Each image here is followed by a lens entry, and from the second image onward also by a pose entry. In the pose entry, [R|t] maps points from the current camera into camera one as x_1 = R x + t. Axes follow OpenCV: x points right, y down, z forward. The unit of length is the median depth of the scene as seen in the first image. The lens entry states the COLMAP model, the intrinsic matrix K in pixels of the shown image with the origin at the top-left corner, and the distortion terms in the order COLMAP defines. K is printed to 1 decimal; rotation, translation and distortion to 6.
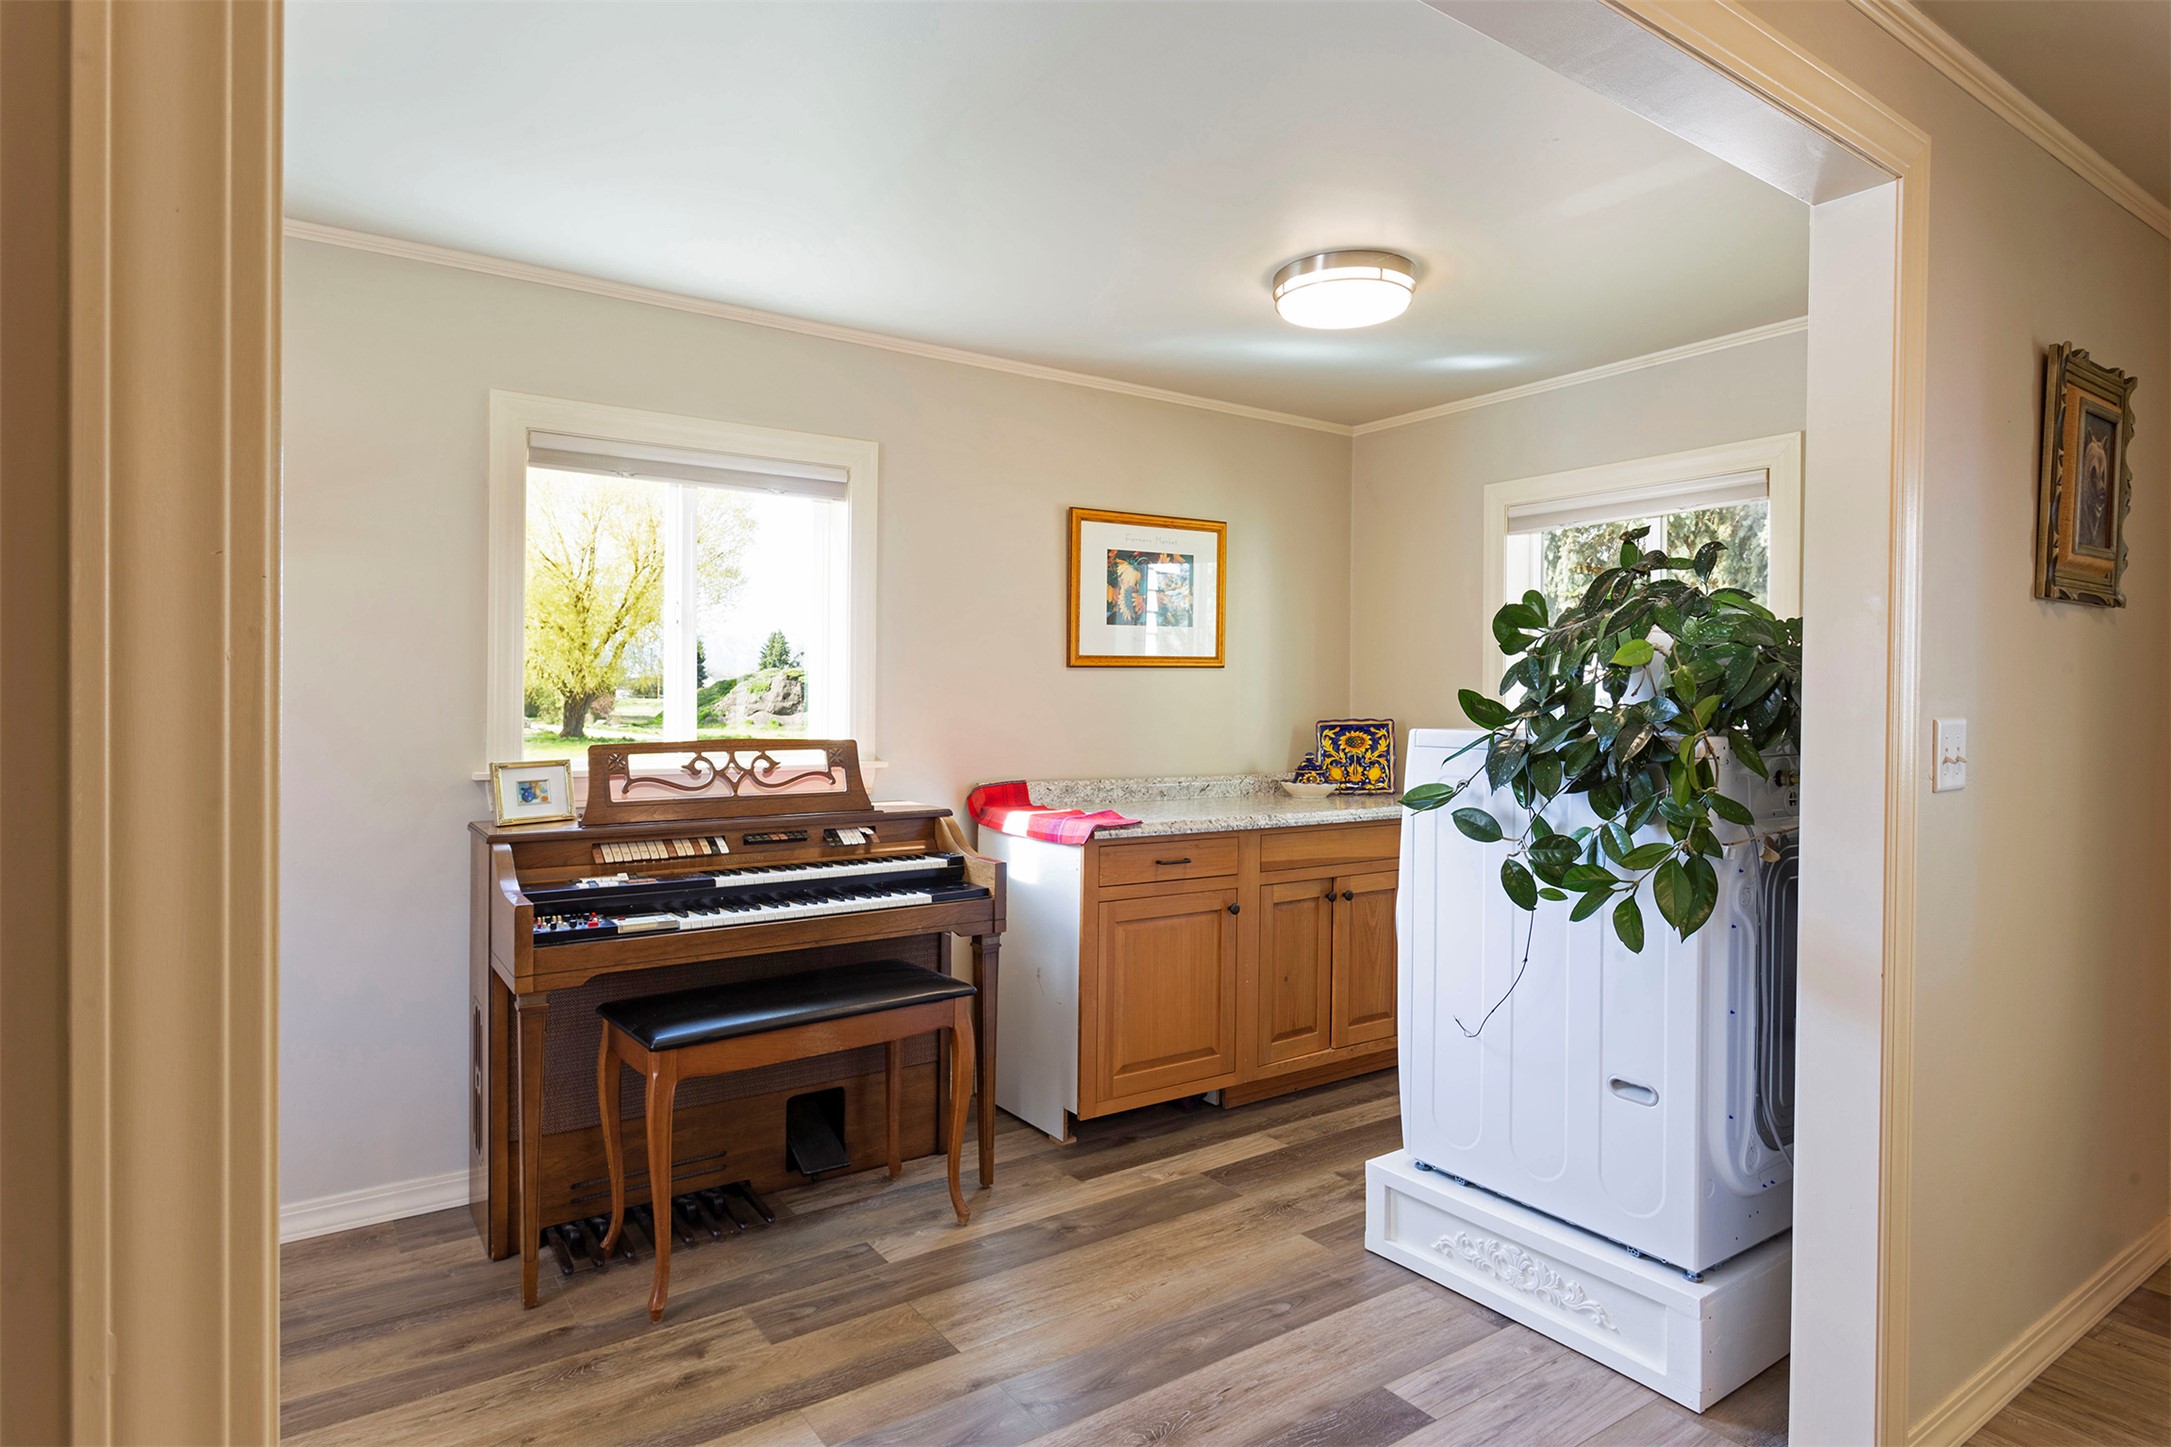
lens RADIAL K [[1177.6, 0, 1081.6], [0, 1177.6, 735.4], [0, 0, 1]] dist [-0.006616, -0.001434]
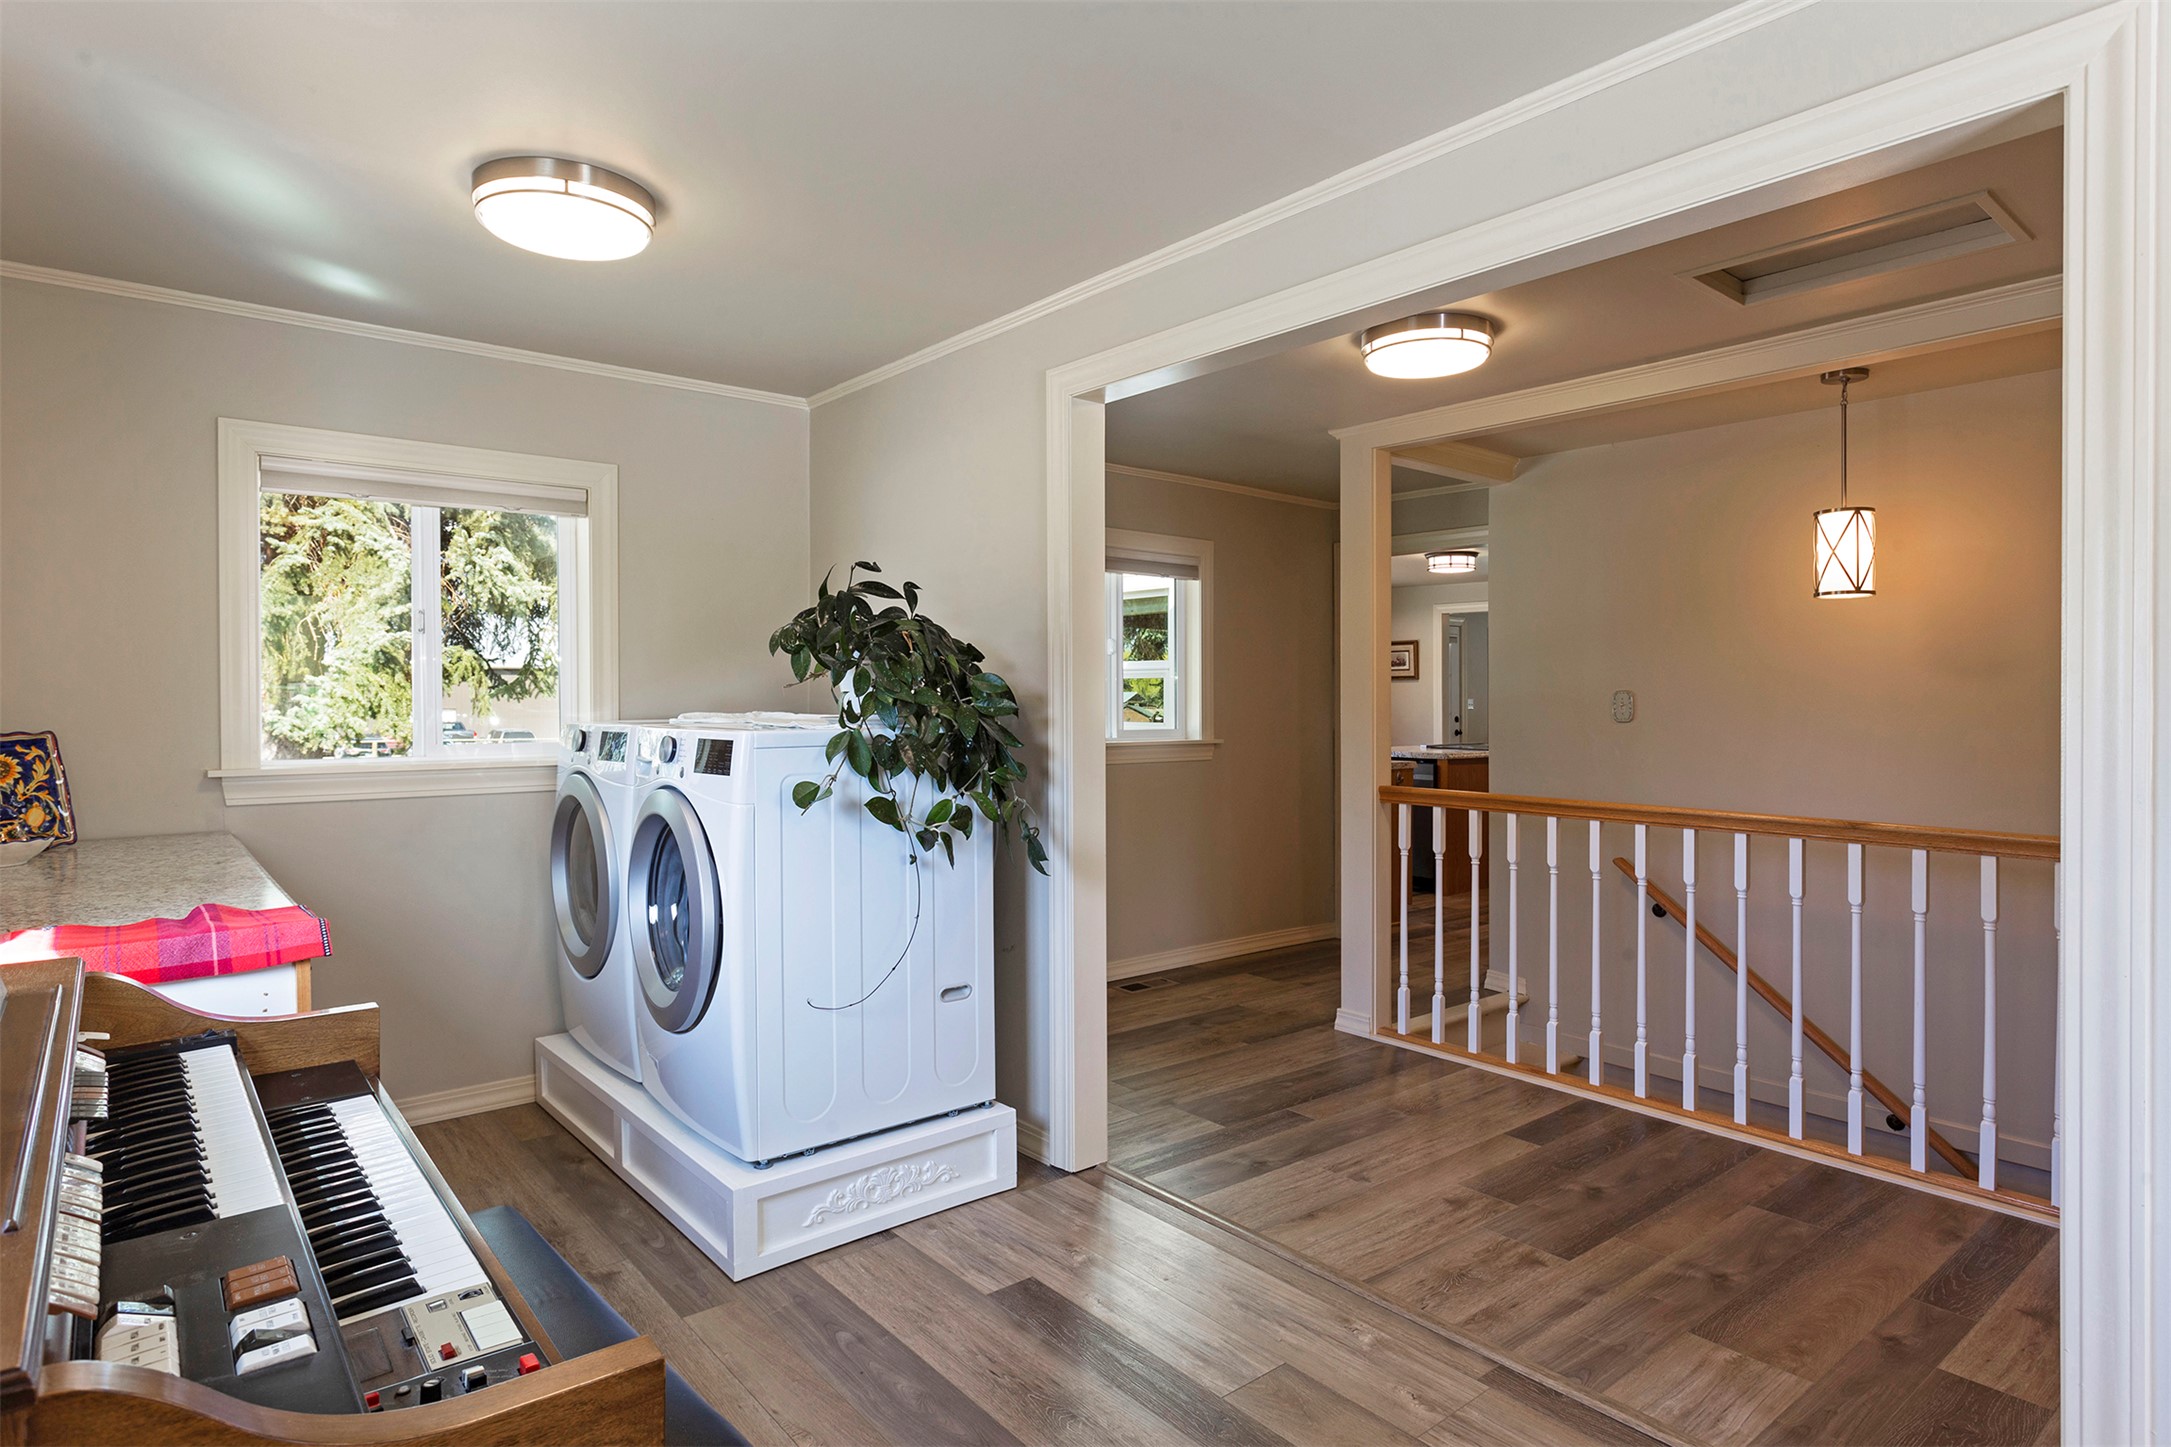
lens RADIAL K [[1177.6, 0, 1081.6], [0, 1177.6, 735.4], [0, 0, 1]] dist [-0.006616, -0.001434]
pose [[-0.080557, -0.044700, 0.995747, -0.728407], [0.031427, 0.998383, 0.047361, -0.040853], [-0.996254, 0.035109, -0.079022, 0.807695]]
